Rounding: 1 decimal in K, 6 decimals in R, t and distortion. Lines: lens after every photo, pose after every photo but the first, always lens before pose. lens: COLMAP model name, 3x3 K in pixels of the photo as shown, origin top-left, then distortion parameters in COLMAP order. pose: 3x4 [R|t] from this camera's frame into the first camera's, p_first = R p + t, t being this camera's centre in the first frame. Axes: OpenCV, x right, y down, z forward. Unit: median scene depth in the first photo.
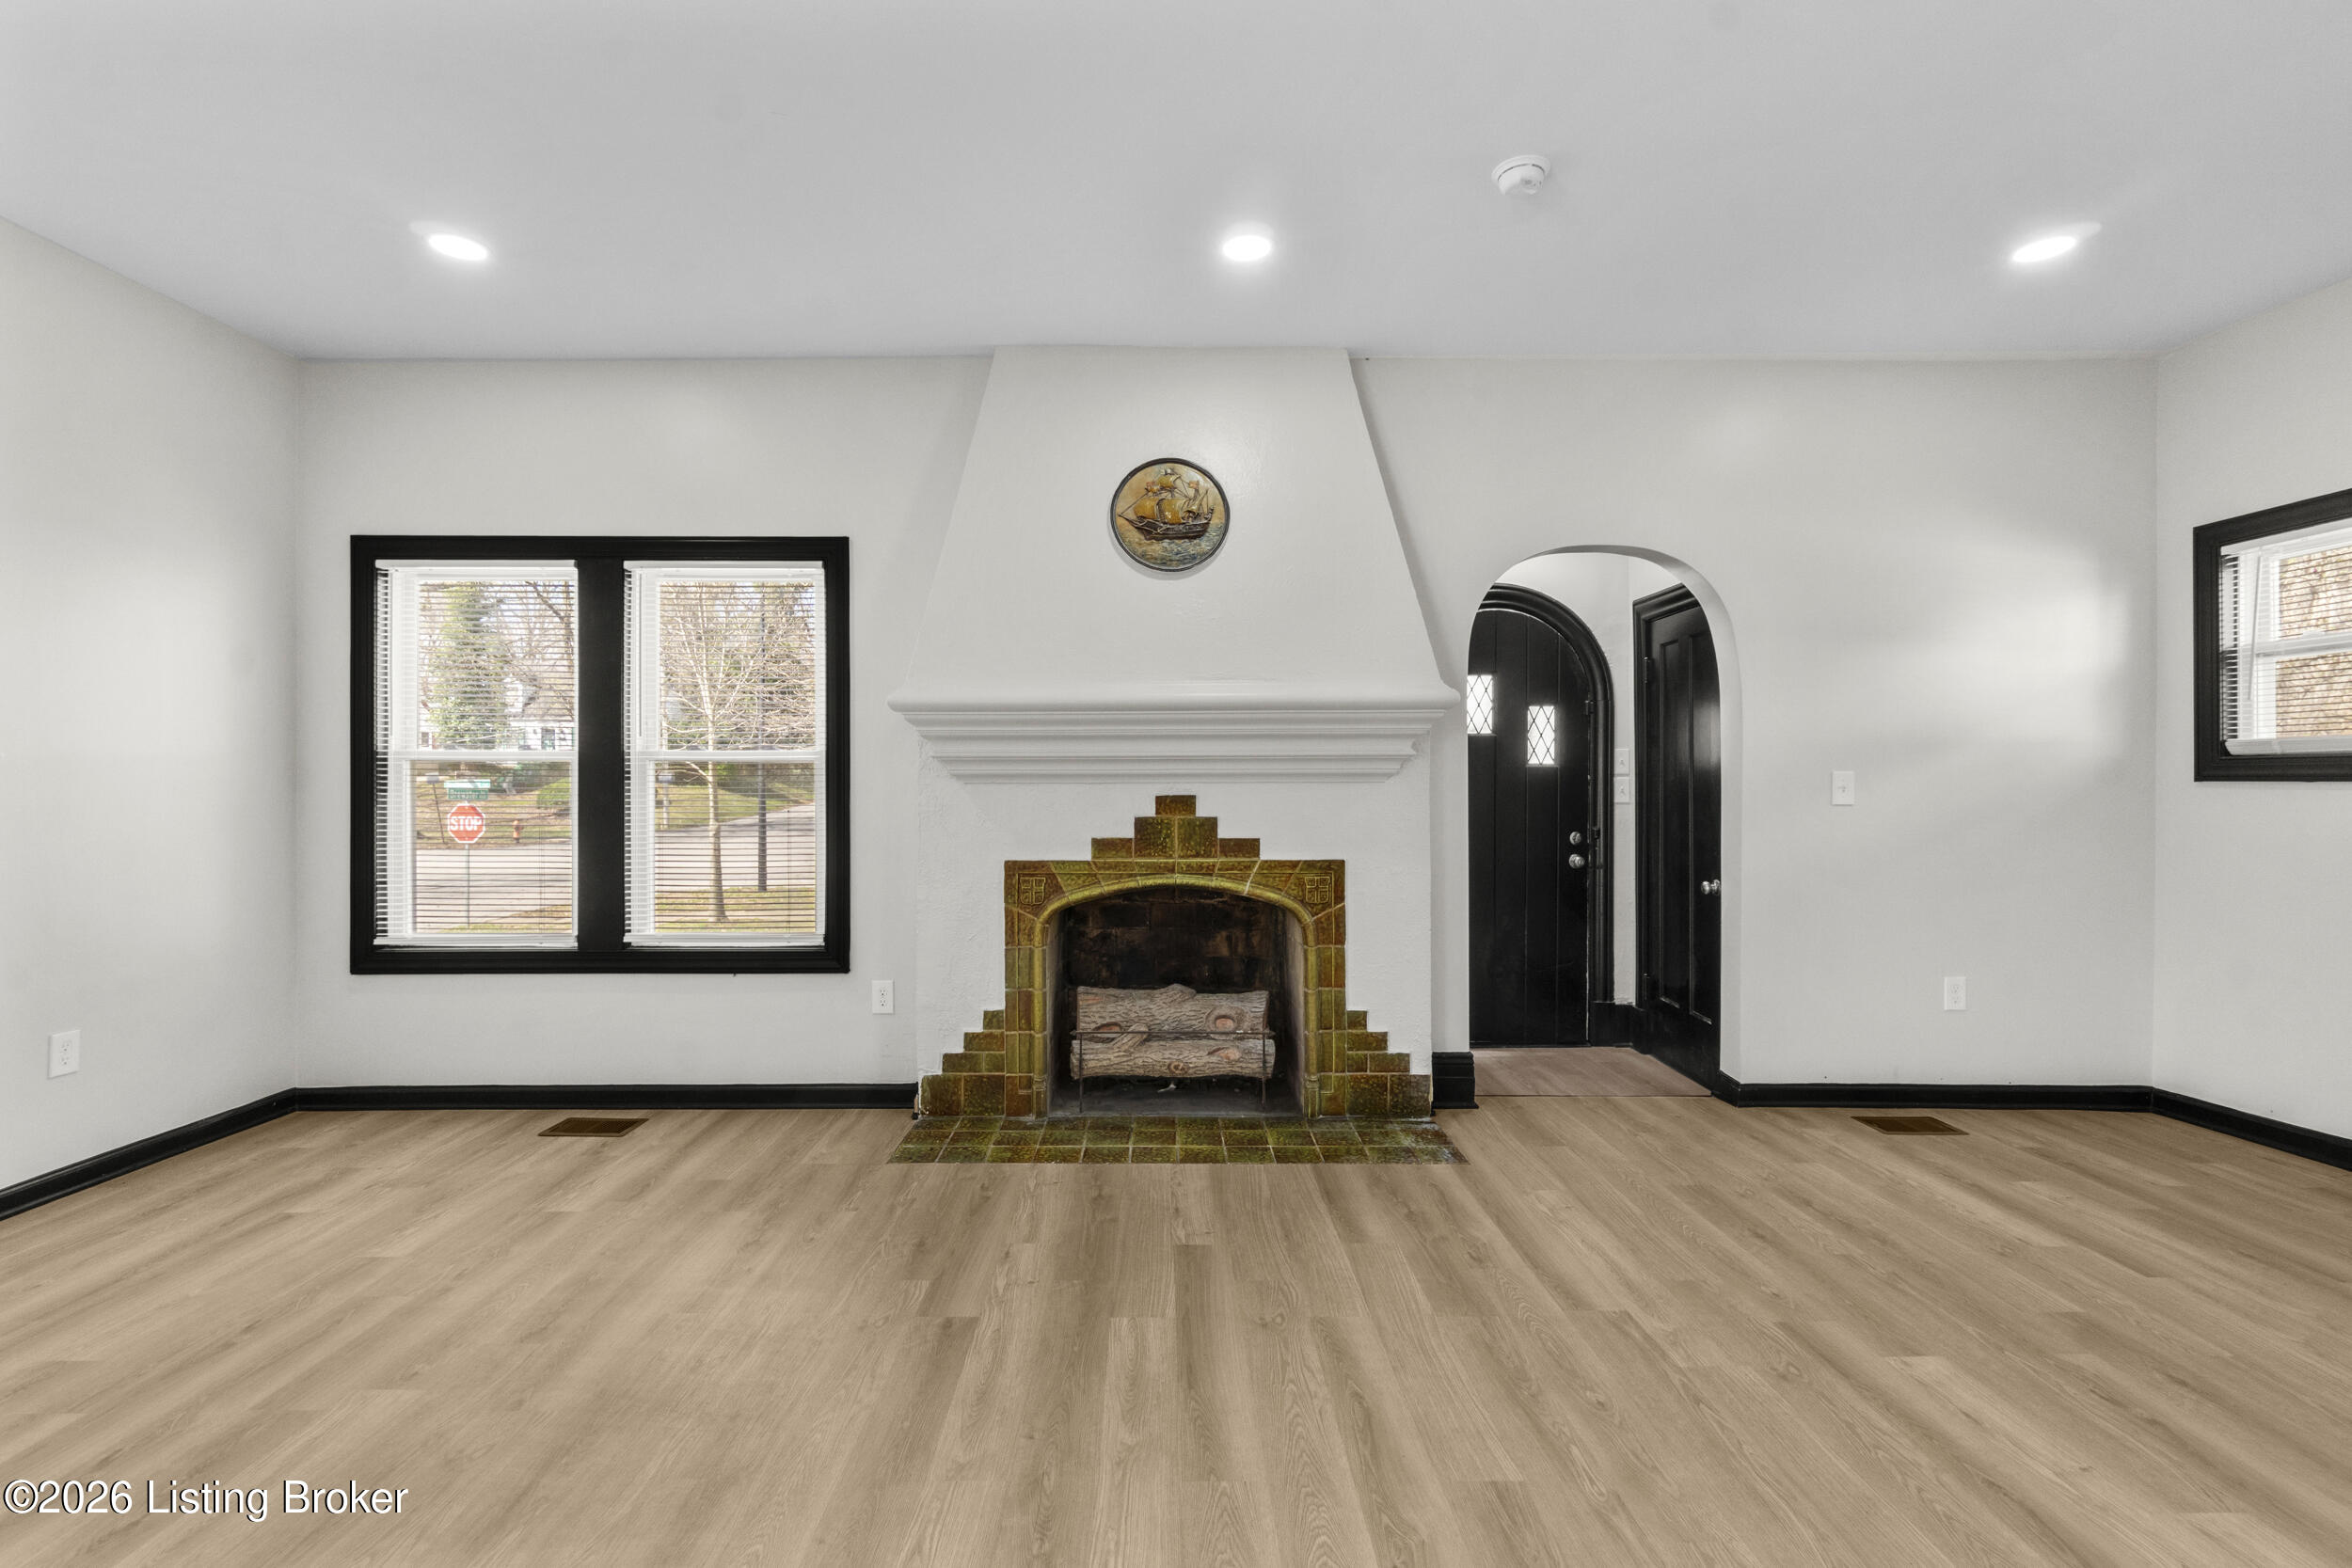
lens RADIAL K [[1025.9, 0, 1163.1], [0, 1025.9, 776.0], [0, 0, 1]] dist [-0.007530, 0.002478]
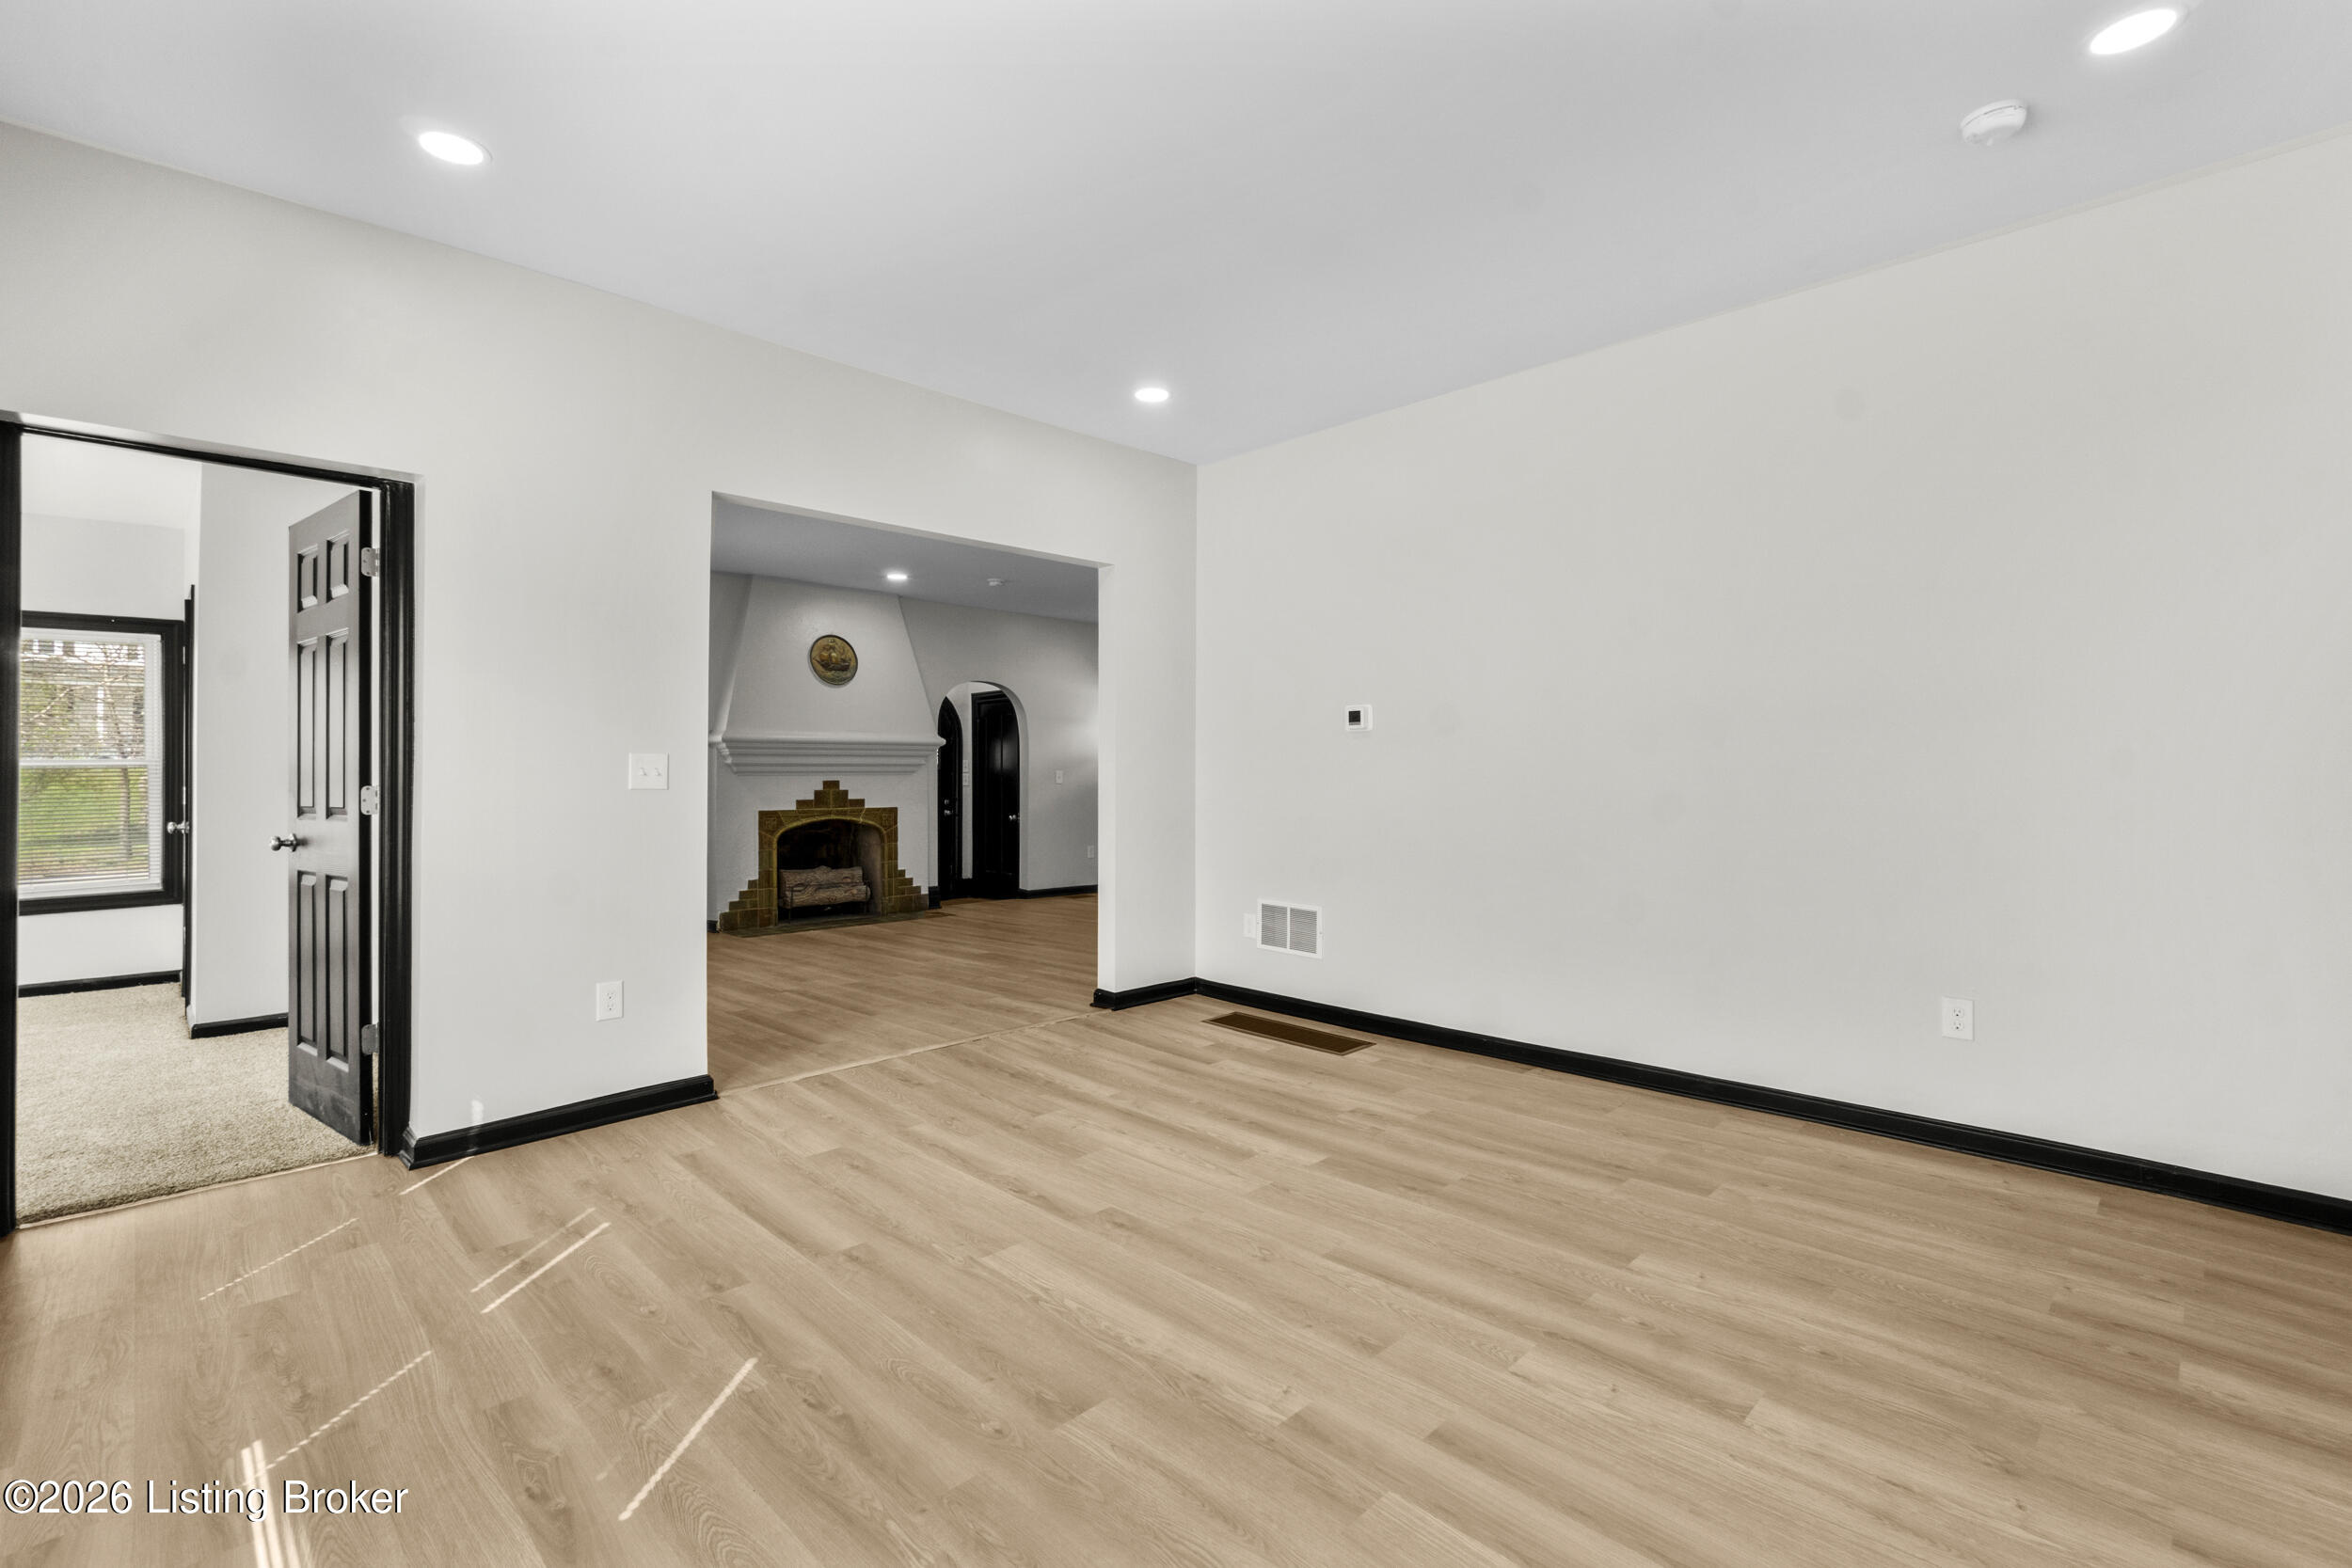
lens RADIAL K [[1025.9, 0, 1156.7], [0, 1025.9, 776.9], [0, 0, 1]] dist [-0.007530, 0.002478]
pose [[0.717028, -0.000436, 0.697044, -1.065056], [0.000929, 1.000000, -0.000330, 0.011807], [-0.697044, 0.000884, 0.717028, -1.152964]]
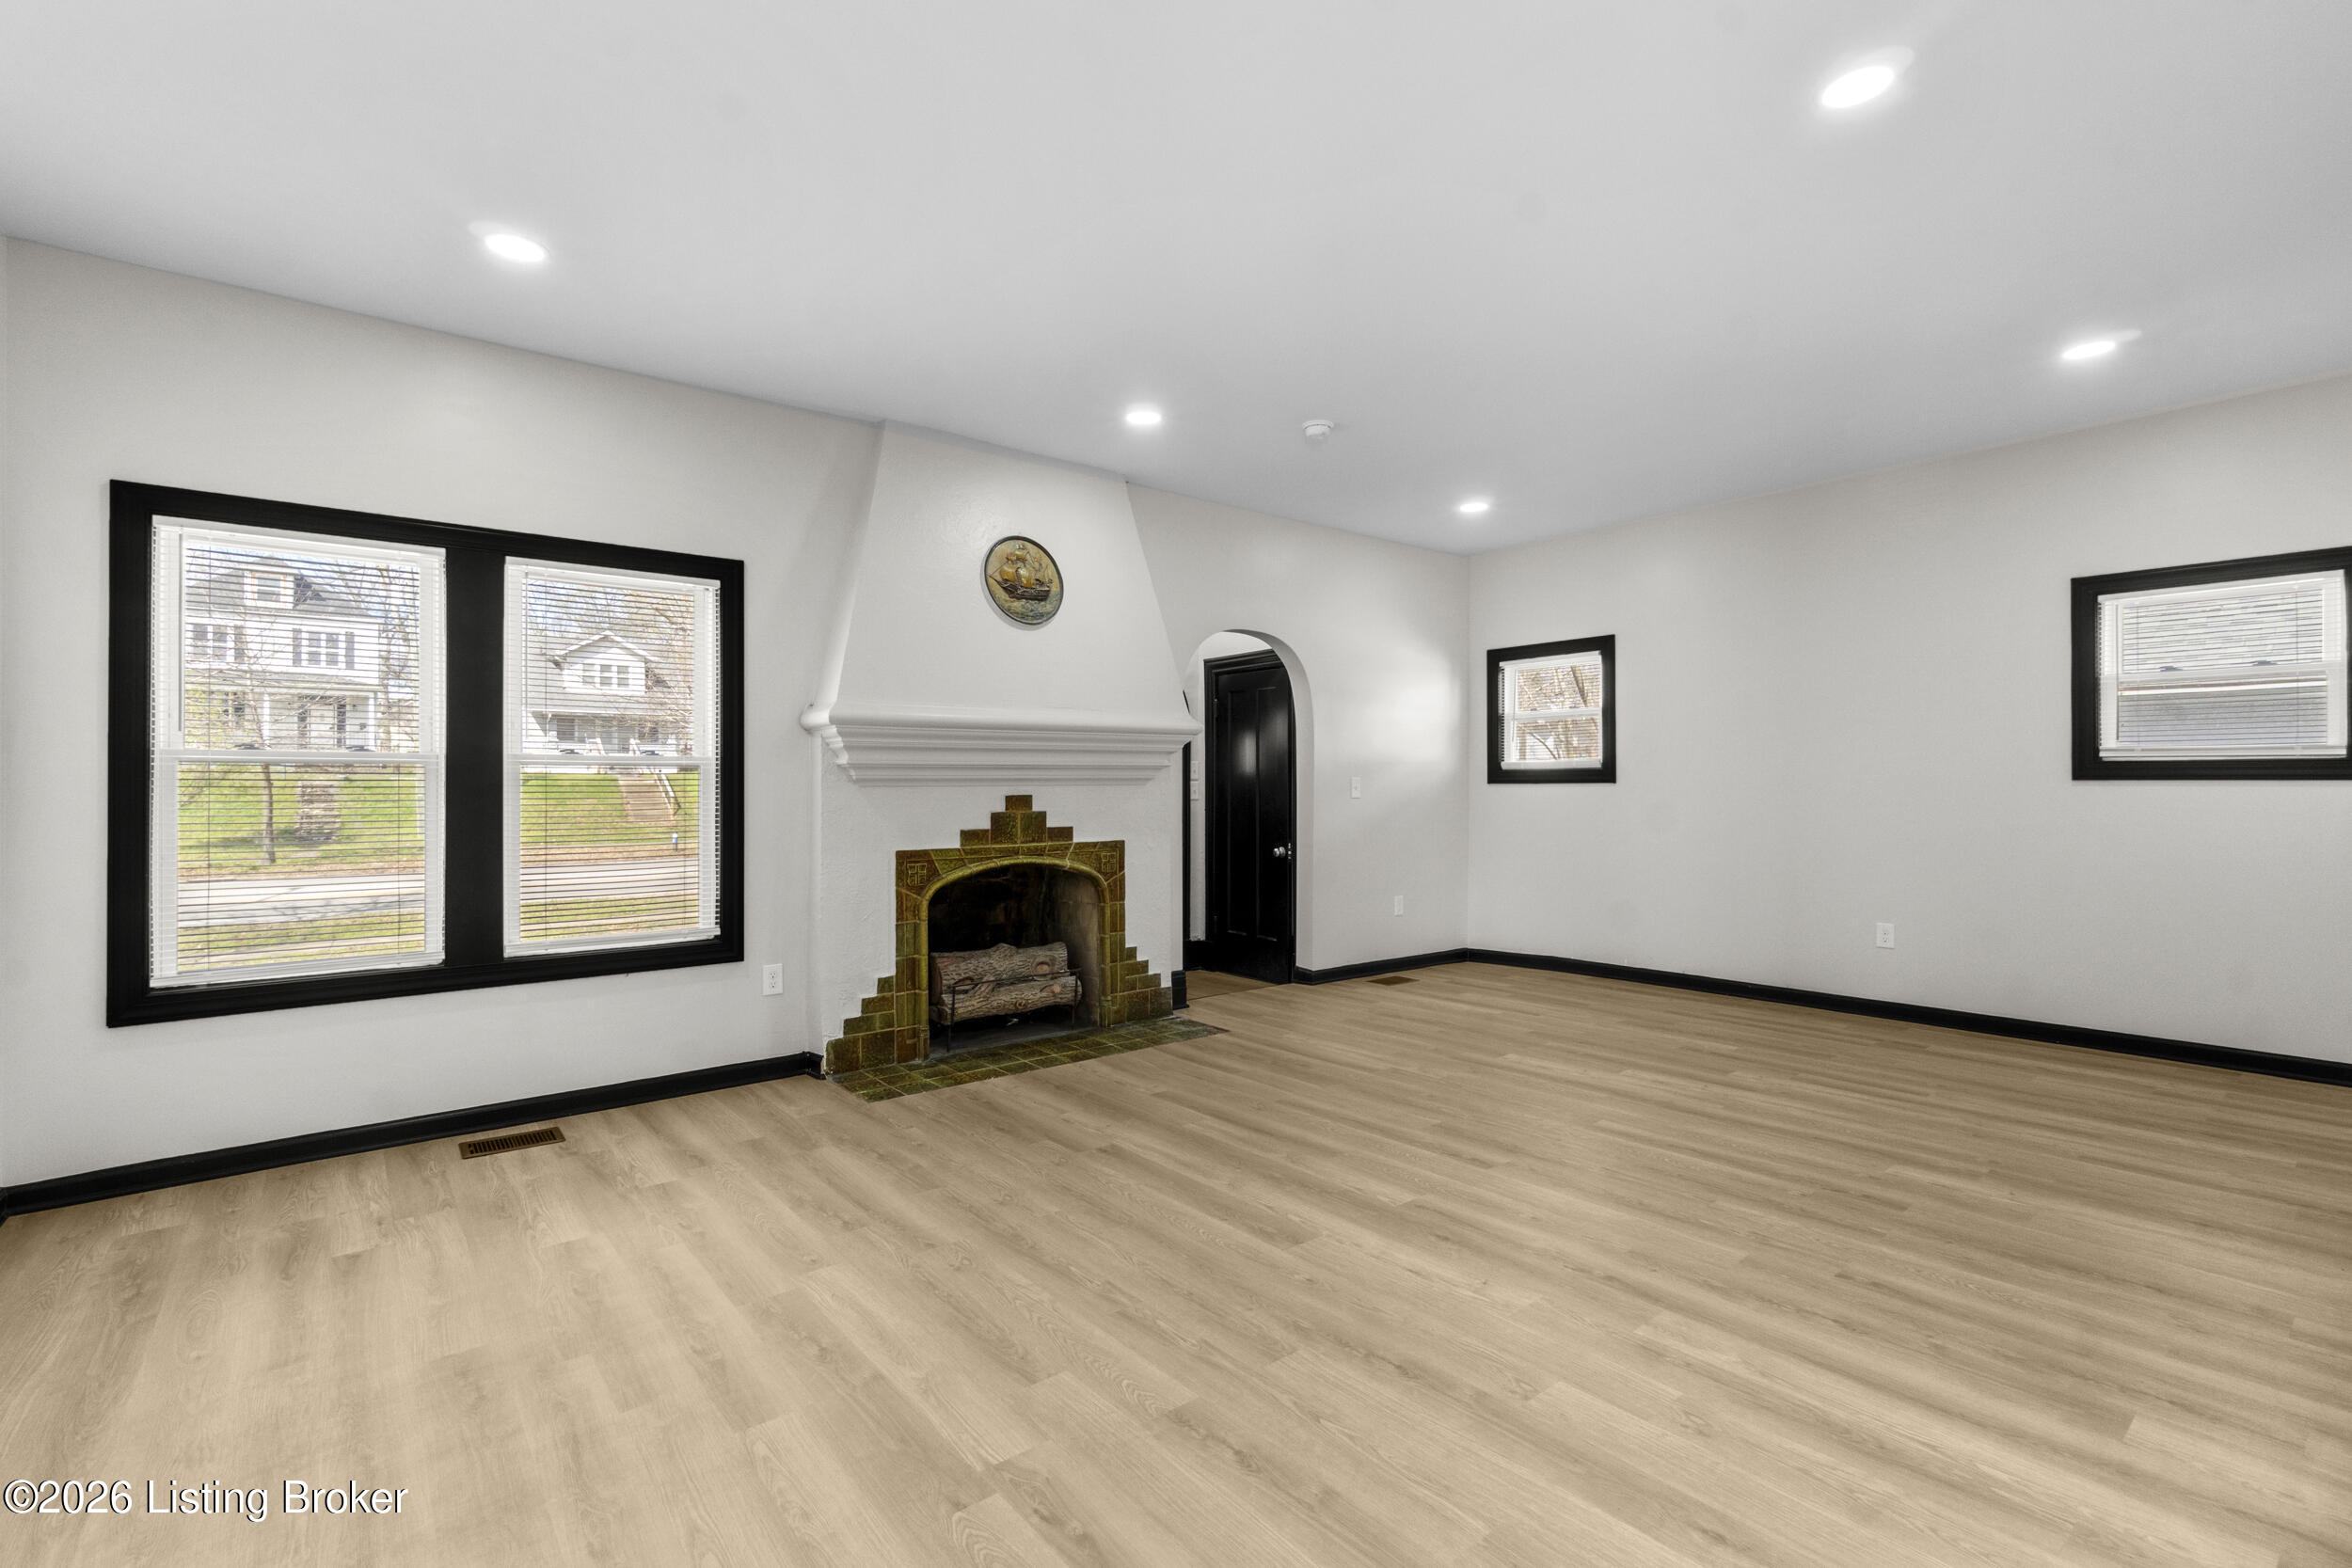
lens RADIAL K [[1025.9, 0, 1151.8], [0, 1025.9, 784.3], [0, 0, 1]] dist [-0.007530, 0.002478]
pose [[0.792626, -0.002054, 0.609704, -0.646464], [0.000550, 0.999996, 0.002654, 0.001523], [-0.609707, -0.001768, 0.792625, -0.132655]]
